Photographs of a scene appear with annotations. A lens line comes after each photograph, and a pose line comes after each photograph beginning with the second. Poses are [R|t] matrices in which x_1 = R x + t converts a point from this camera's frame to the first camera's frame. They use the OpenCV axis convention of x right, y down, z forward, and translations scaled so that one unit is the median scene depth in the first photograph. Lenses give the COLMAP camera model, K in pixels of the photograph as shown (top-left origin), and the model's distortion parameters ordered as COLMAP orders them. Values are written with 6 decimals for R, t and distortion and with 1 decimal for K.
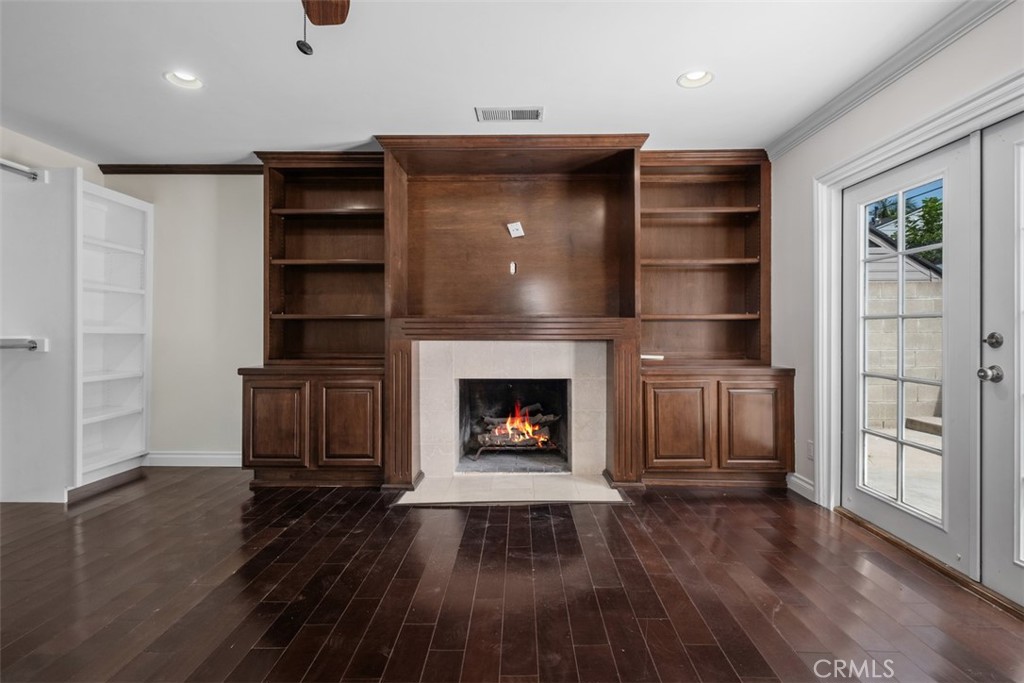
lens RADIAL K [[485.3, 0, 512.3], [0, 485.3, 328.8], [0, 0, 1]] dist [0.002244, -0.000782]
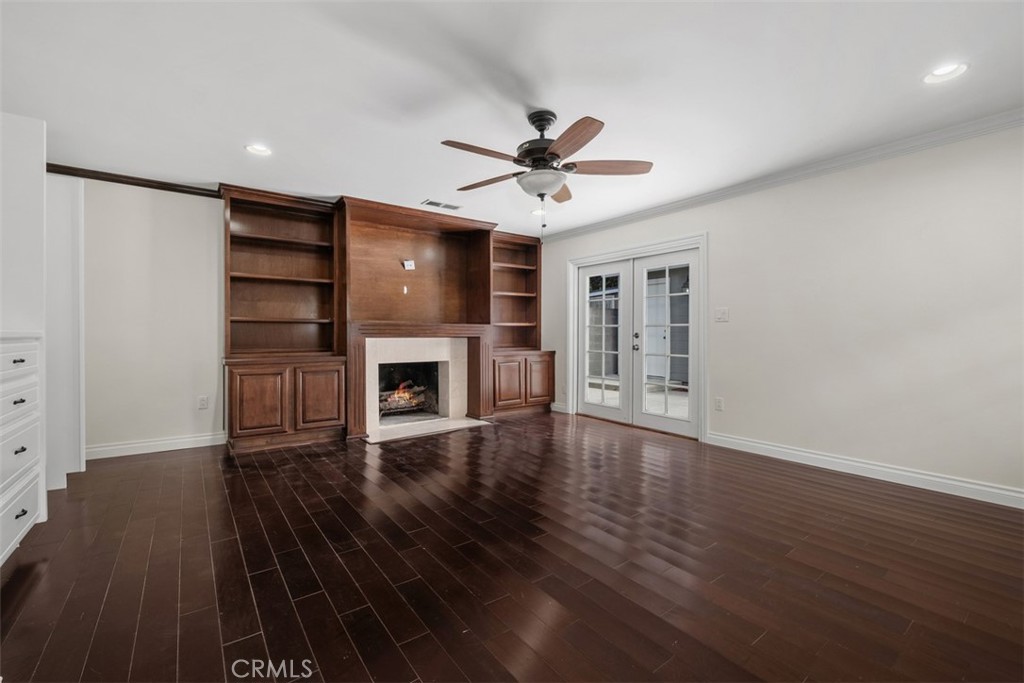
lens RADIAL K [[441.9, 0, 512.7], [0, 441.9, 338.0], [0, 0, 1]] dist [-0.002915, -0.000757]
pose [[0.793847, -0.004154, 0.608103, -0.619641], [-0.004648, 0.999906, 0.012898, 0.005505], [-0.608100, -0.013066, 0.793753, -0.322076]]
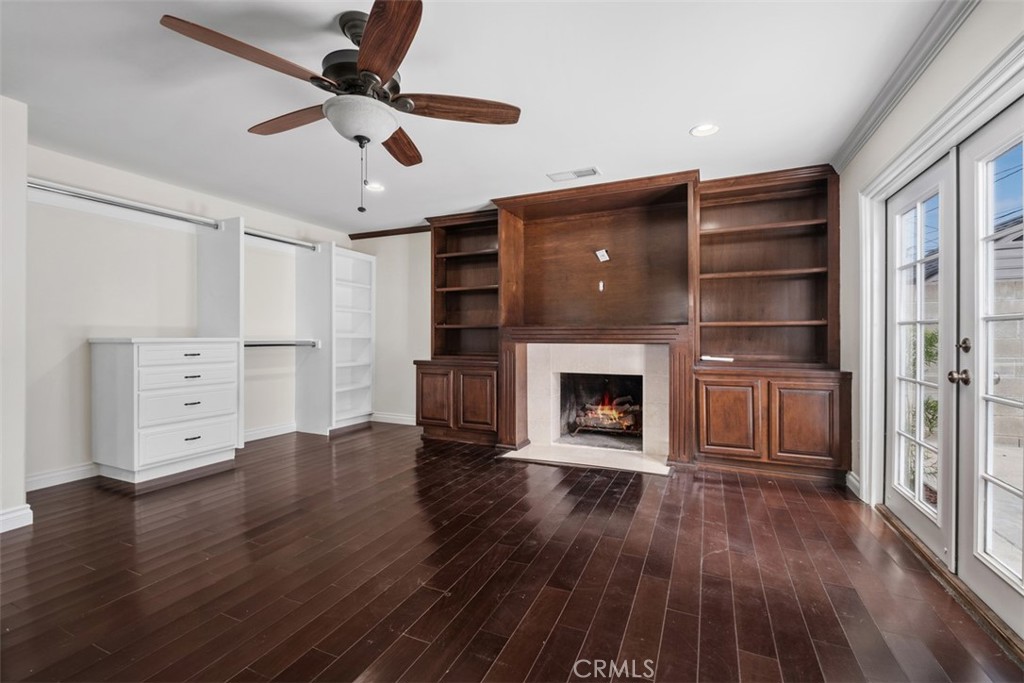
lens RADIAL K [[438.4, 0, 510.0], [0, 438.4, 336.4], [0, 0, 1]] dist [-0.001007, -0.000310]
pose [[0.915318, -0.000055, -0.402733, 0.261981], [0.002205, 0.999986, 0.004875, -0.001155], [0.402727, -0.005350, 0.915305, -0.146471]]
